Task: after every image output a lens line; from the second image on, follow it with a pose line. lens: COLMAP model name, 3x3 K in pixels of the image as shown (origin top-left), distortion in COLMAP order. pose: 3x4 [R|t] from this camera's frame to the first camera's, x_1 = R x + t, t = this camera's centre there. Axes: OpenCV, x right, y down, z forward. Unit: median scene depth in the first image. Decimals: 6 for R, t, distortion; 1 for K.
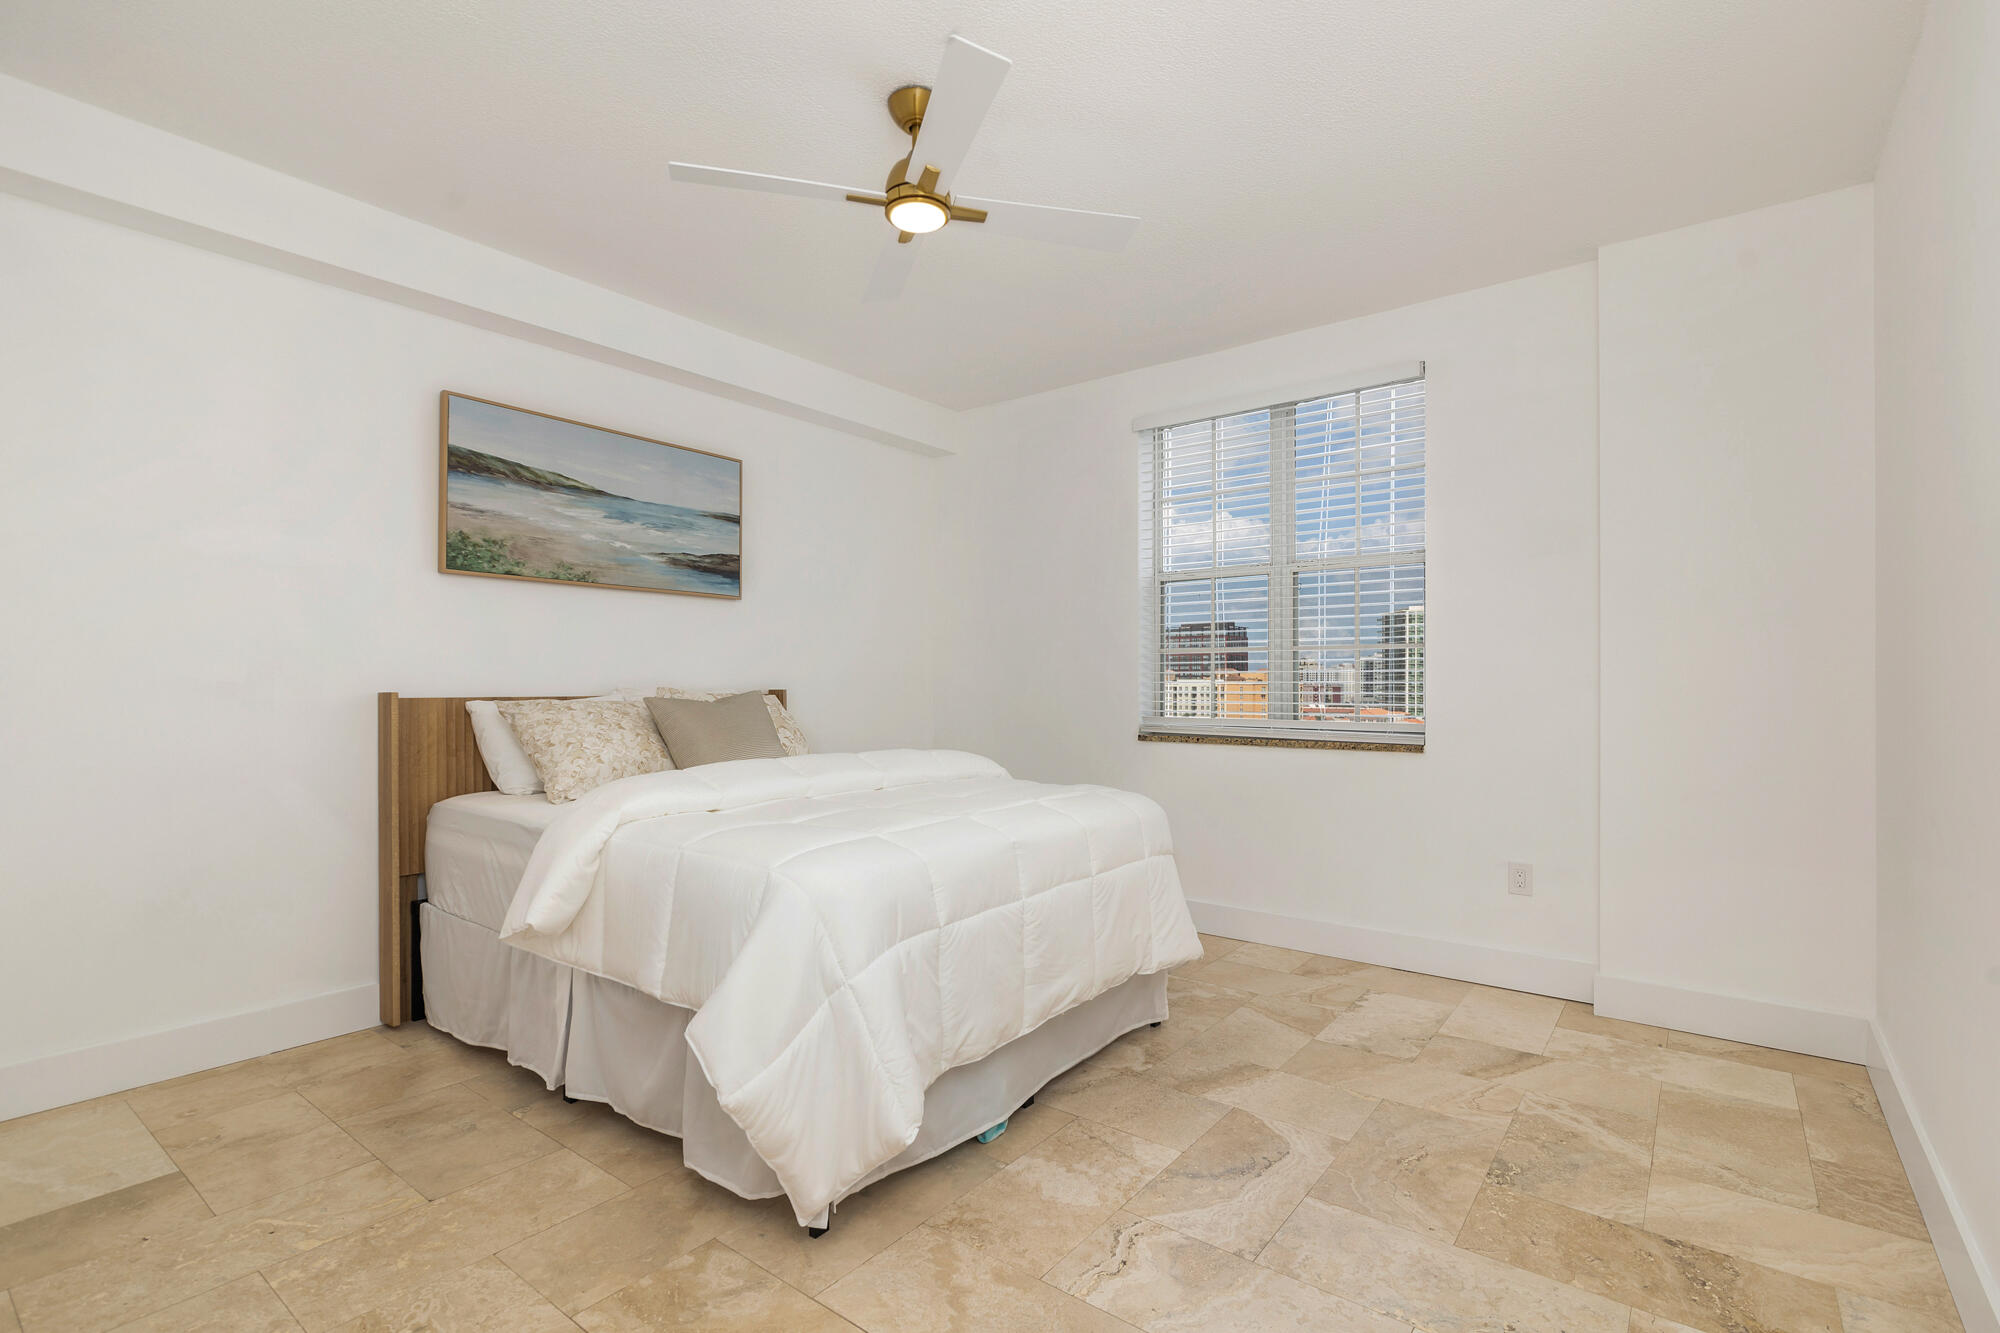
lens RADIAL K [[926.4, 0, 1003.9], [0, 926.4, 672.9], [0, 0, 1]] dist [-0.002108, -0.000573]
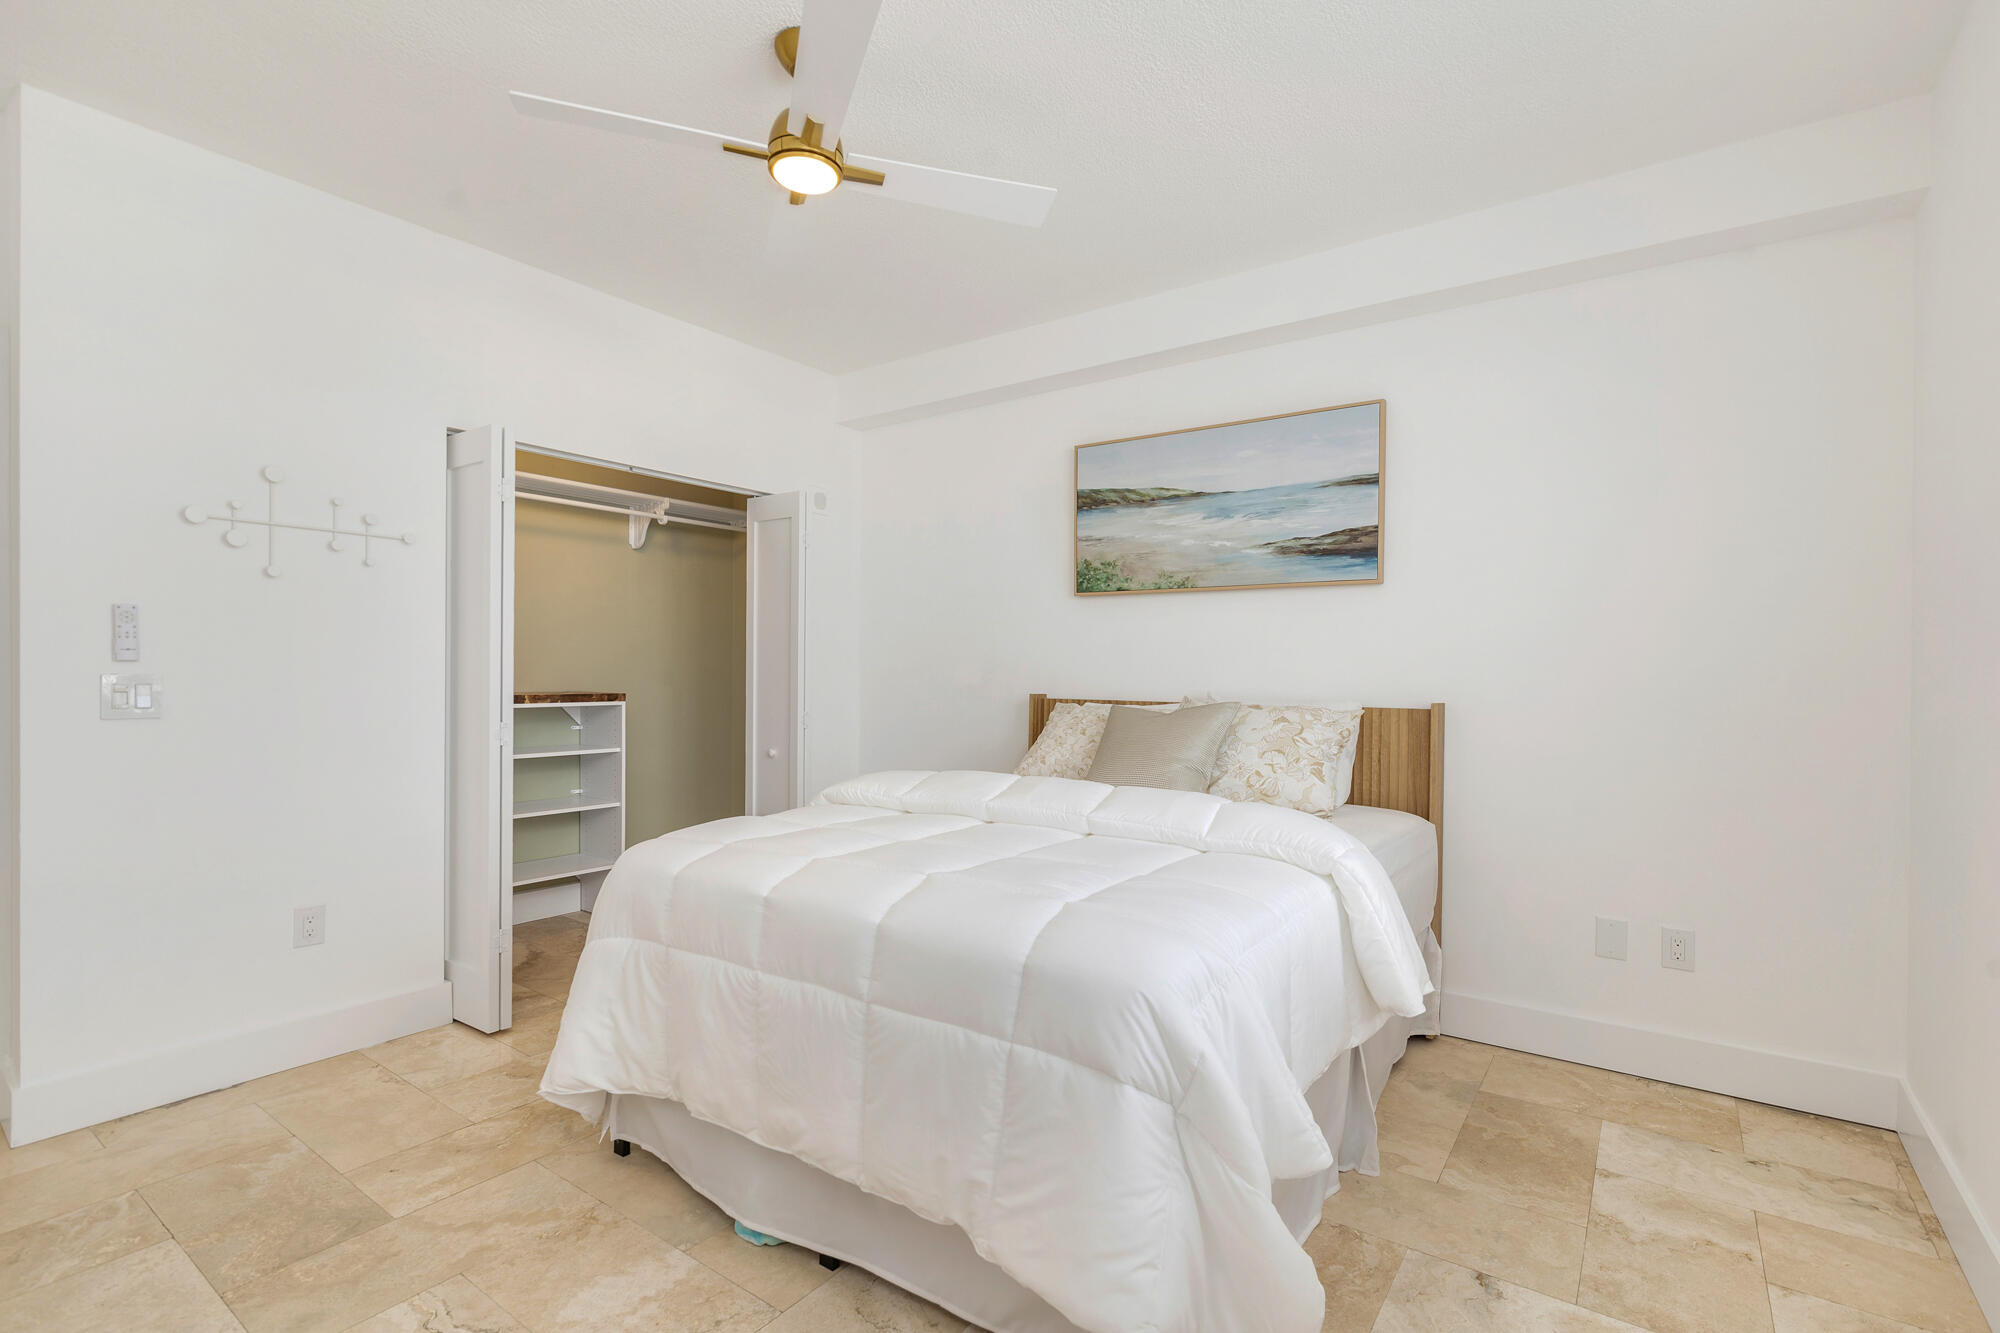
lens RADIAL K [[918.1, 0, 1003.7], [0, 918.1, 672.0], [0, 0, 1]] dist [0.001514, -0.000689]
pose [[0.034229, 0.001431, -0.999413, 0.543843], [0.005082, 0.999986, 0.001606, -0.010315], [0.999401, -0.005134, 0.034222, 0.786384]]
